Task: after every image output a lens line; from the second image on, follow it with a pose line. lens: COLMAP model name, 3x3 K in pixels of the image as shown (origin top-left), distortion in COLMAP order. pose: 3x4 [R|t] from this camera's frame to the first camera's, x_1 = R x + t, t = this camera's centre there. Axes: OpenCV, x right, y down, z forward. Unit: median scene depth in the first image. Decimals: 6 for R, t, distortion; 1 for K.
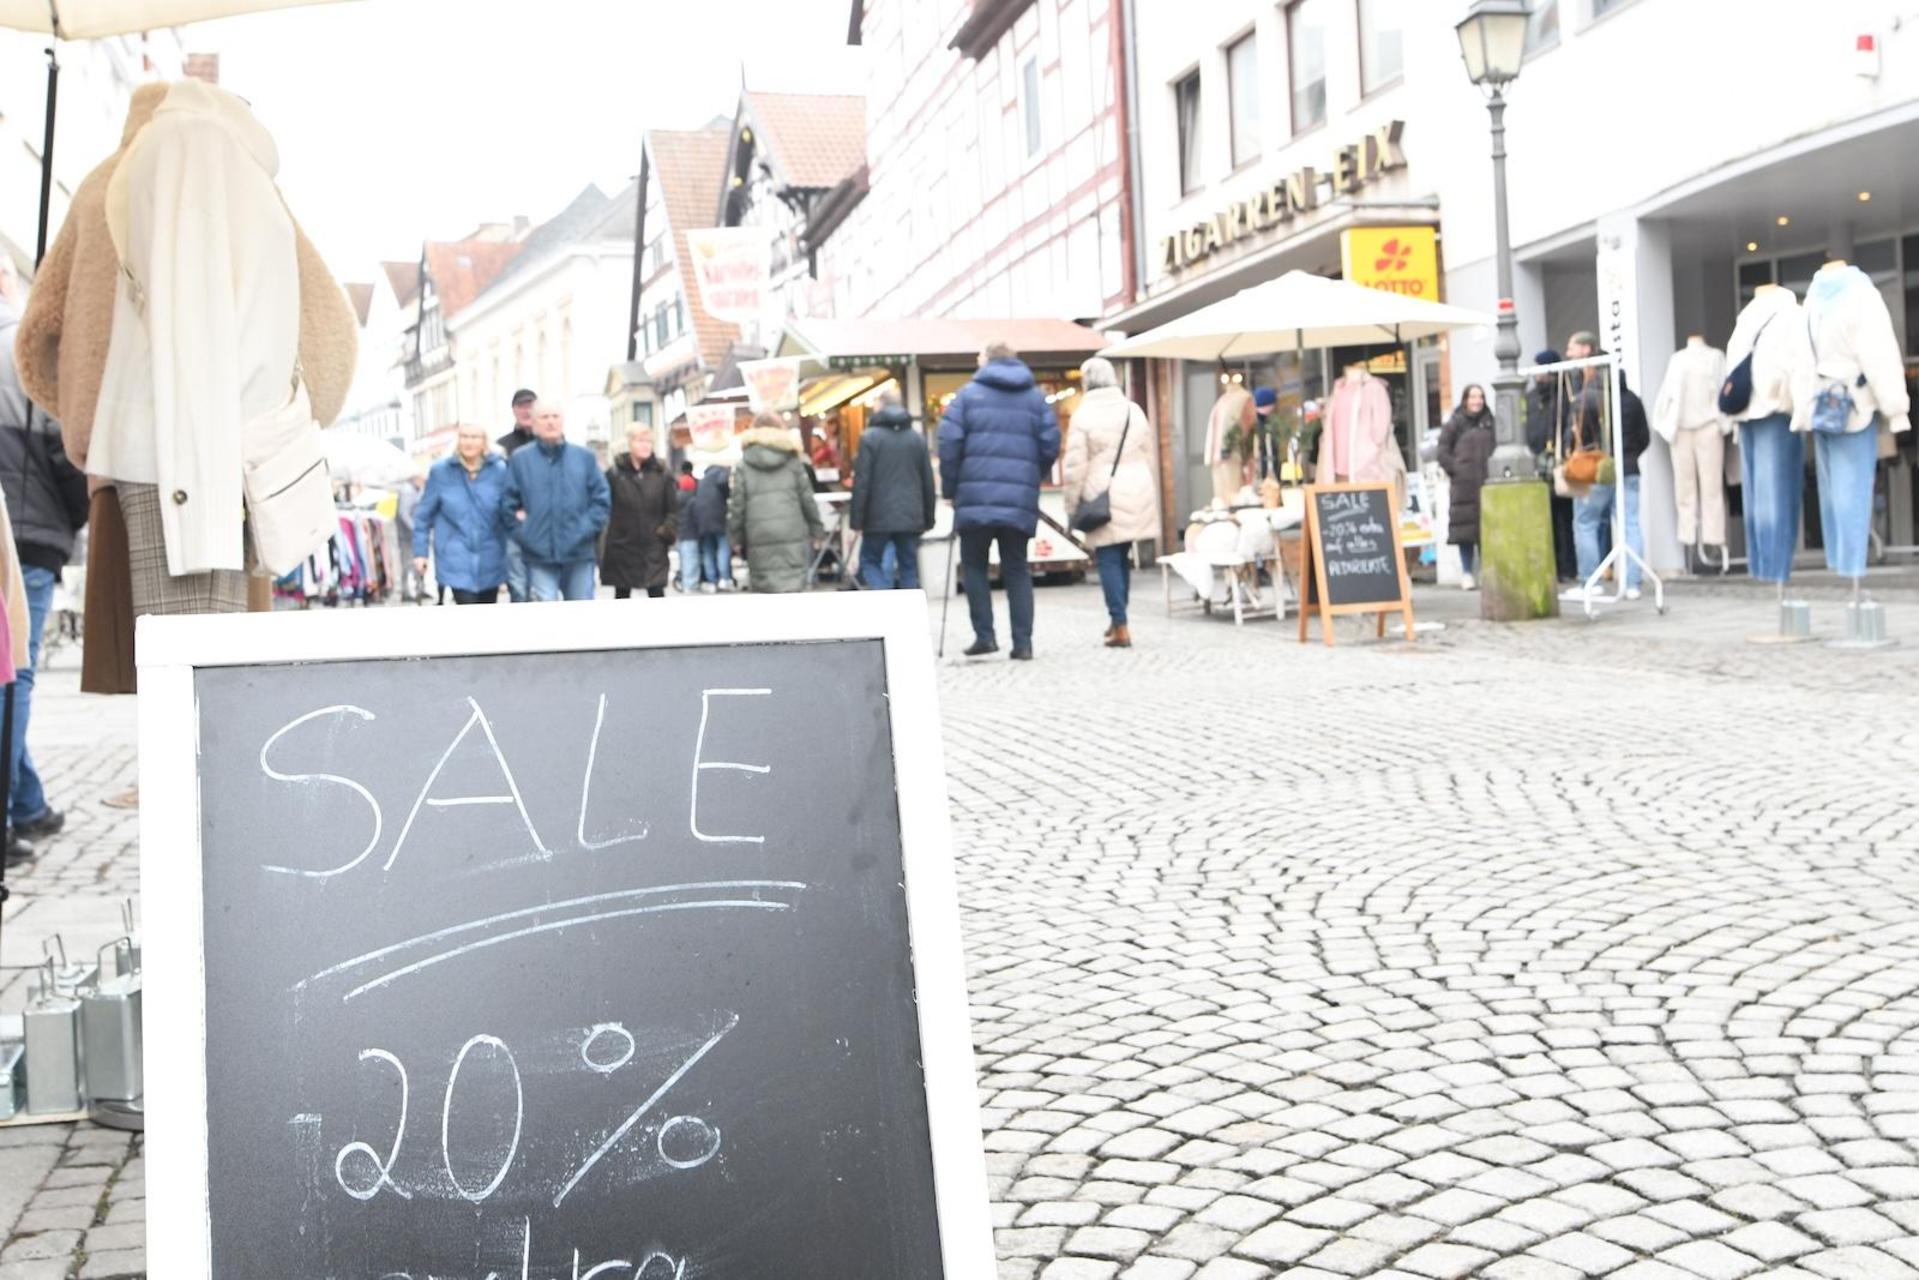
lens RADIAL K [[1928.1, 0, 959.5], [0, 1928.1, 637.3], [0, 0, 1]] dist [0.000823, 0.000000]
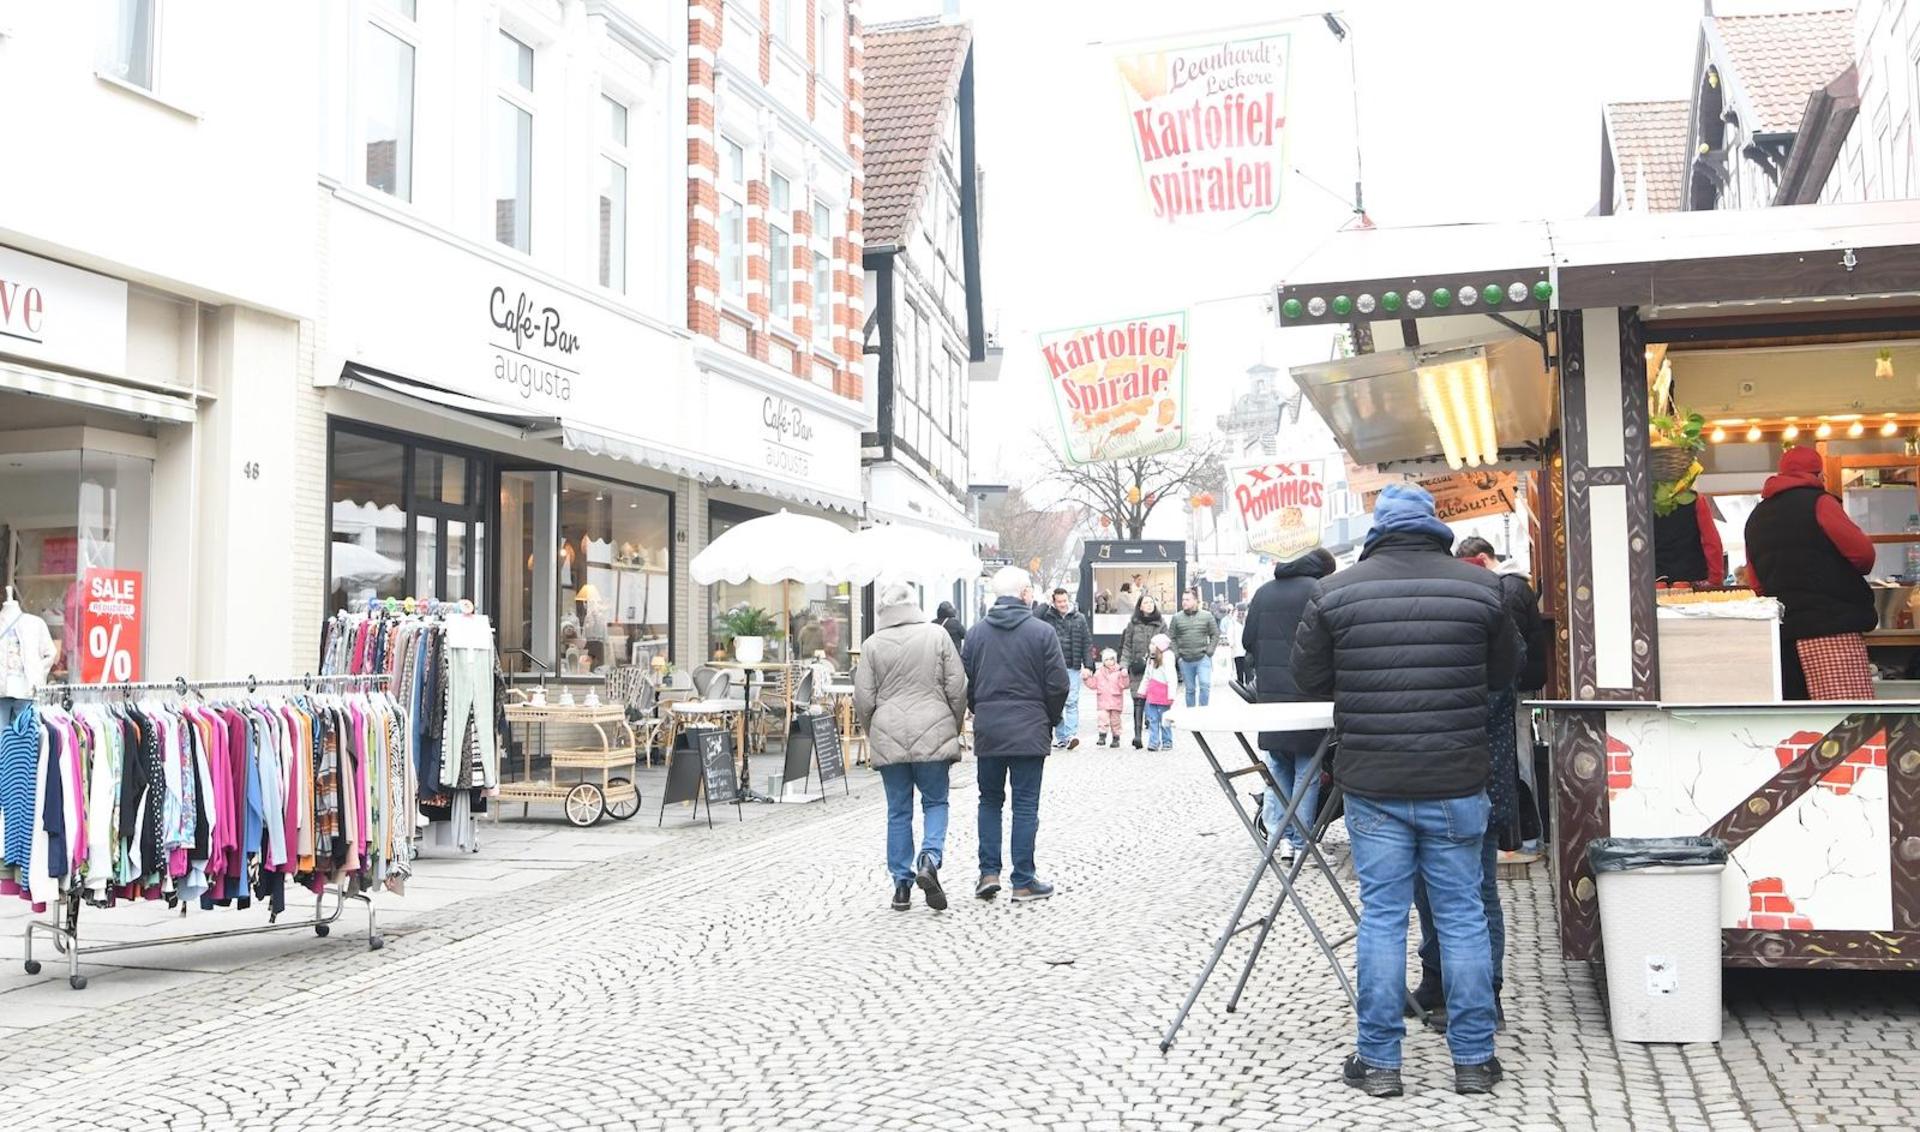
lens RADIAL K [[2146.9, 0, 958.7], [0, 2146.9, 564.8], [0, 0, 1]] dist [0.031894, 0.000000]
pose [[0.879370, 0.013975, -0.475934, 0.024307], [-0.053390, 0.996159, -0.069396, -0.029641], [0.473137, 0.086435, 0.876739, 0.276417]]
